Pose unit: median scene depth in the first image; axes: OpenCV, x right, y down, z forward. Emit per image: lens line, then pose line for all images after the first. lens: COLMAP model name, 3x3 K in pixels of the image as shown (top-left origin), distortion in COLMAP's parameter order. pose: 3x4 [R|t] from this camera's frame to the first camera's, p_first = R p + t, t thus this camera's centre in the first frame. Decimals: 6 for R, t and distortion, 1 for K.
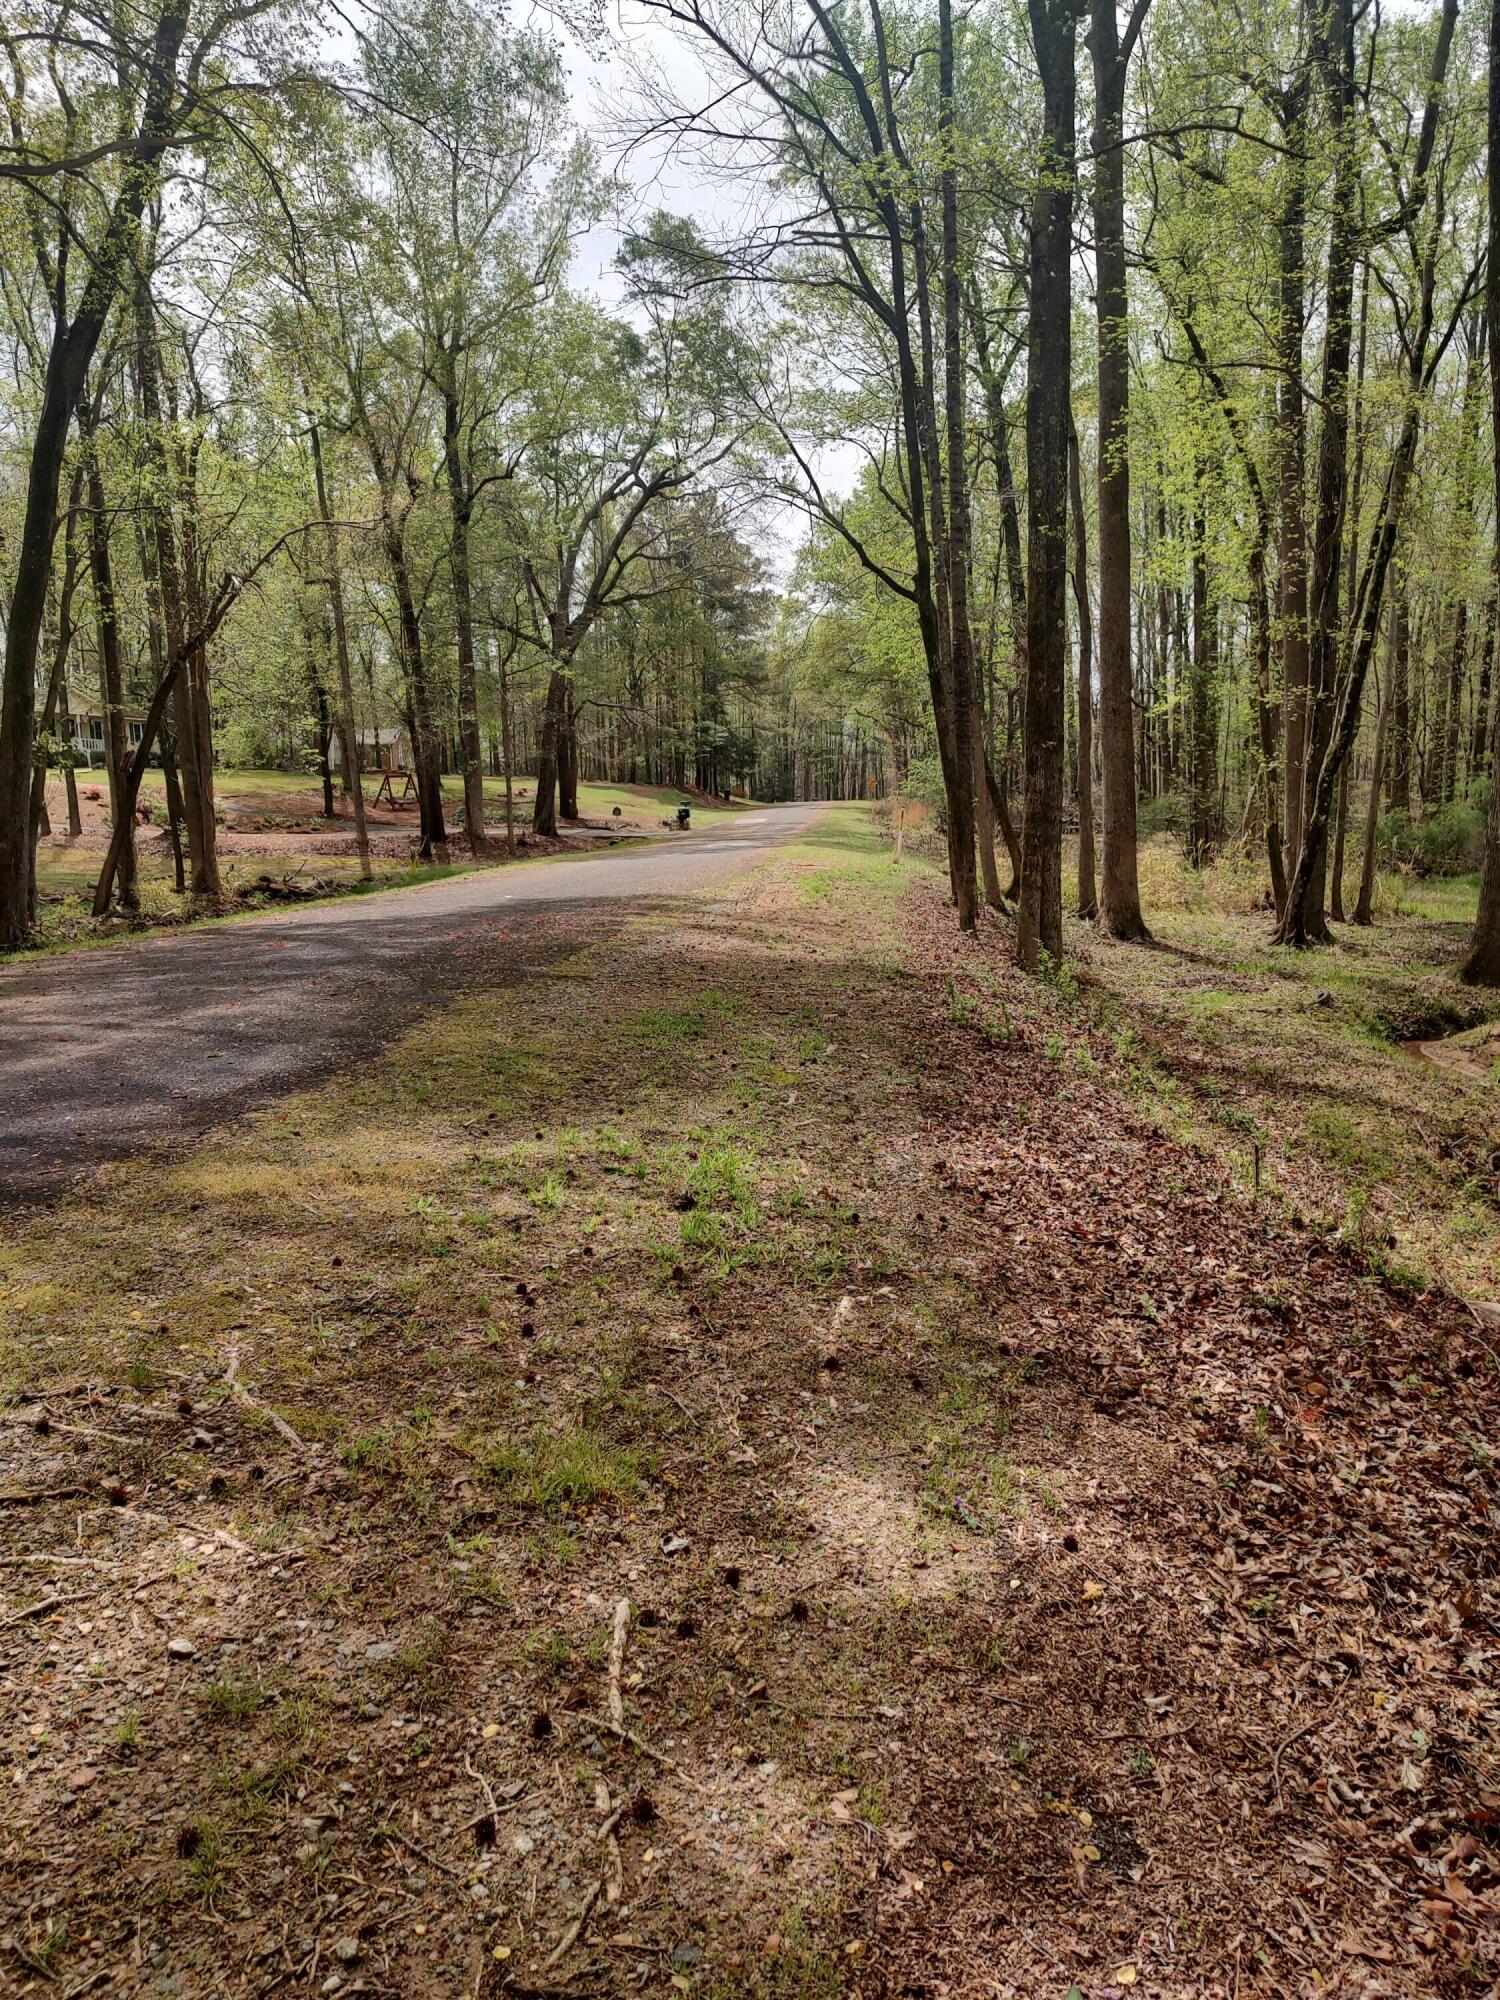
lens RADIAL K [[1436.3, 0, 740.8], [0, 1436.3, 1013.0], [0, 0, 1]] dist [0.051057, -0.044779]
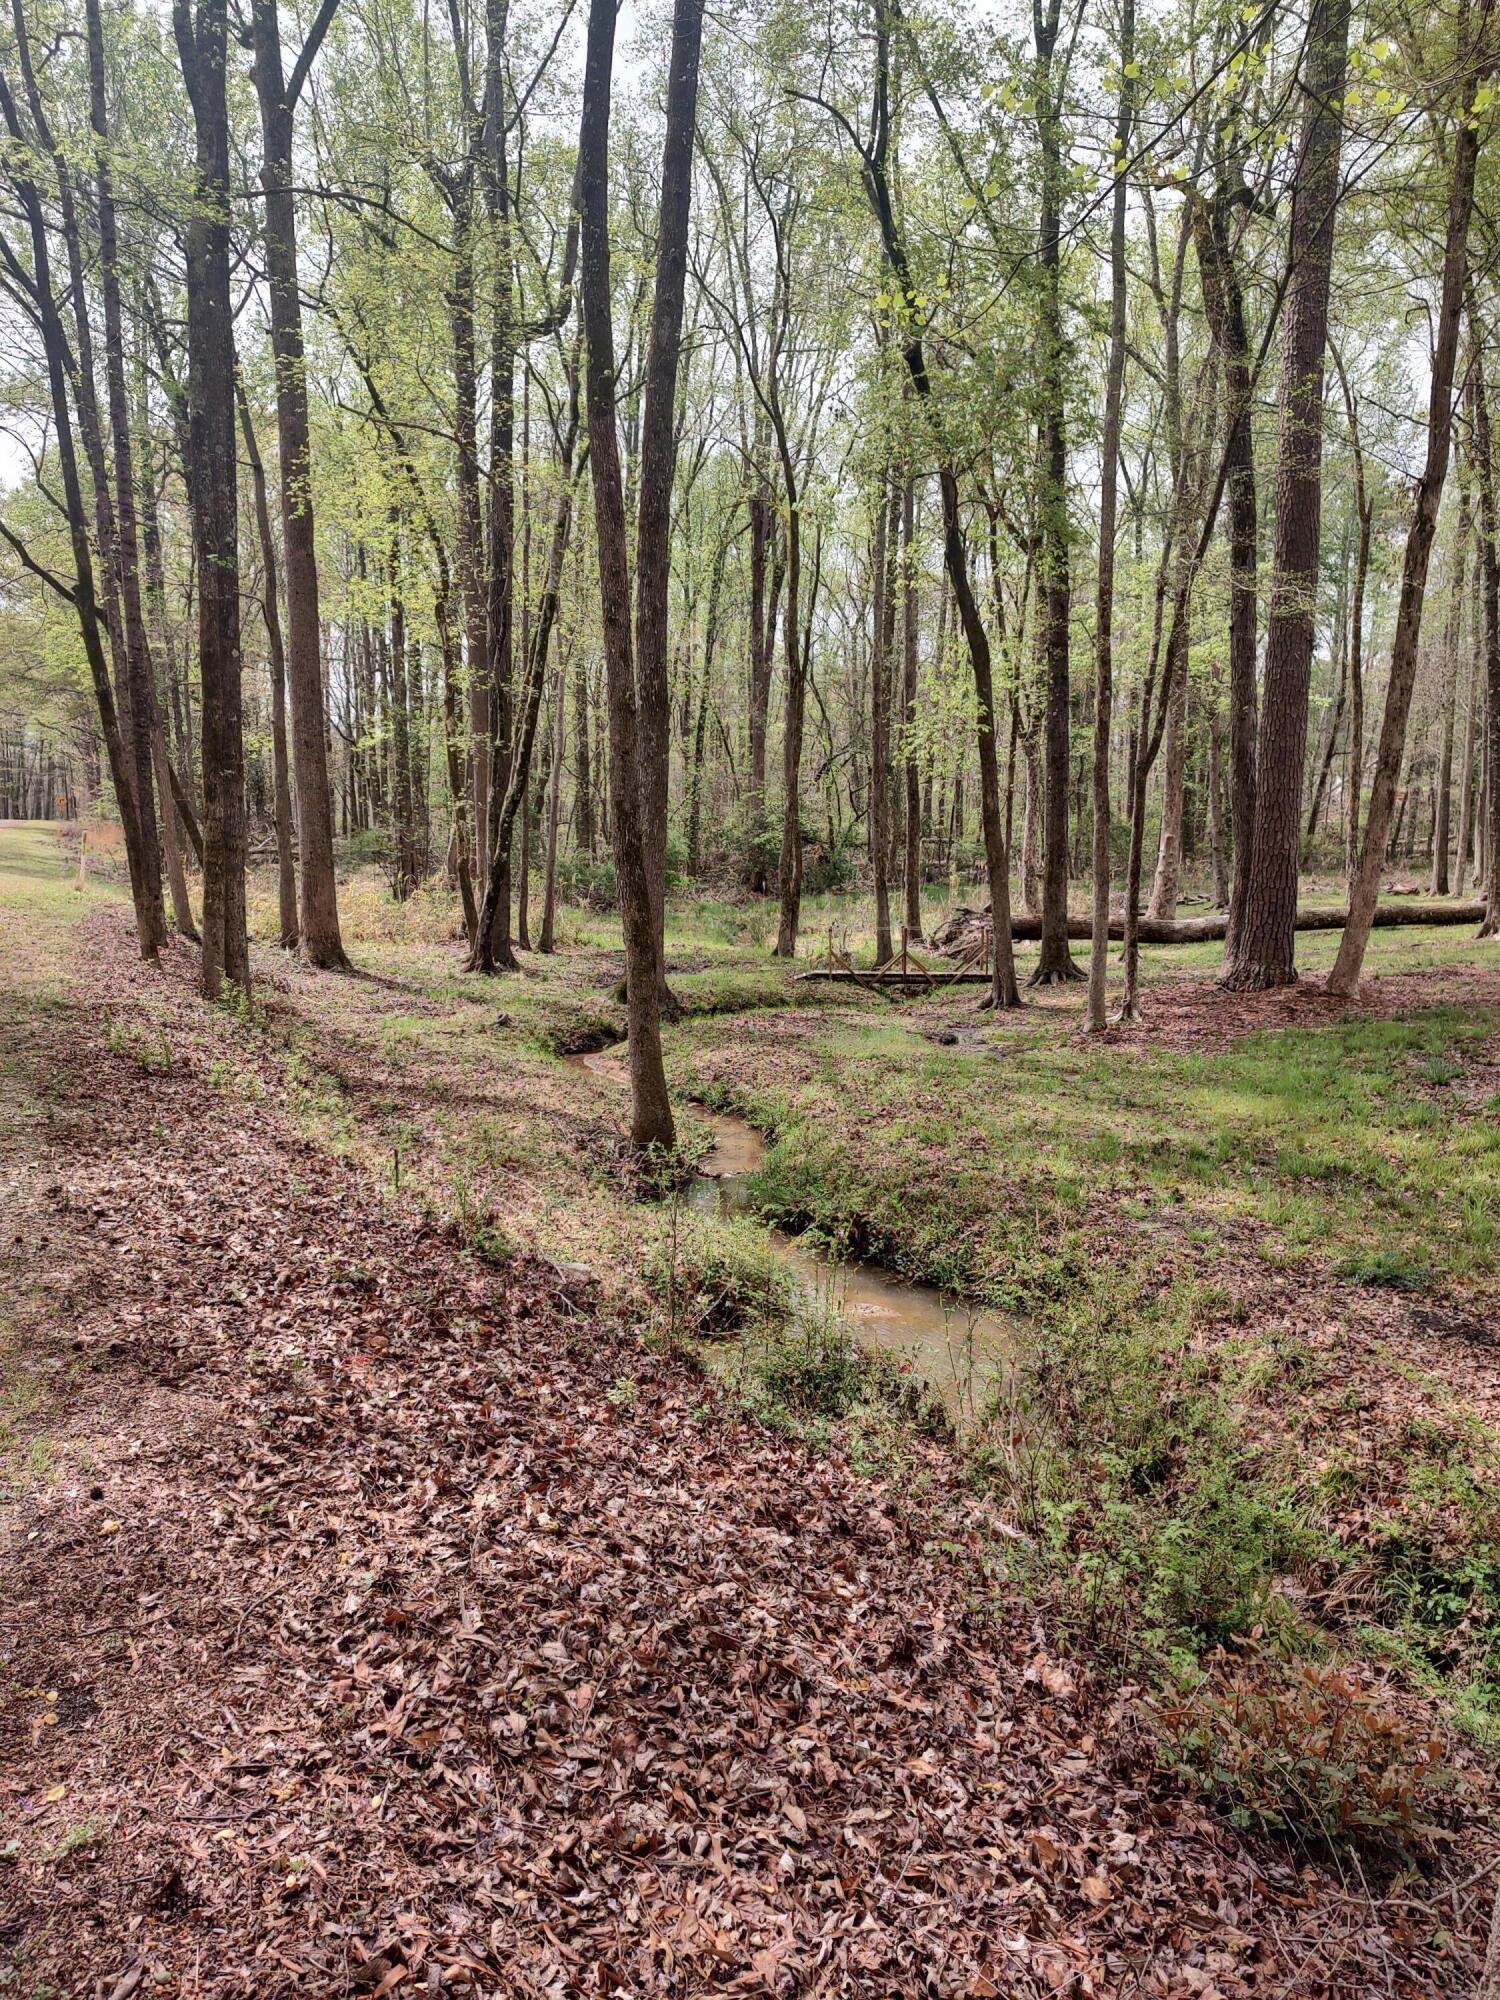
lens RADIAL K [[1436.3, 0, 740.8], [0, 1436.3, 1013.0], [0, 0, 1]] dist [0.051057, -0.044779]
pose [[0.866753, -0.028283, 0.497935, 0.063454], [0.038877, 0.999184, -0.010918, 0.015211], [-0.497220, 0.028822, 0.867146, -0.134629]]
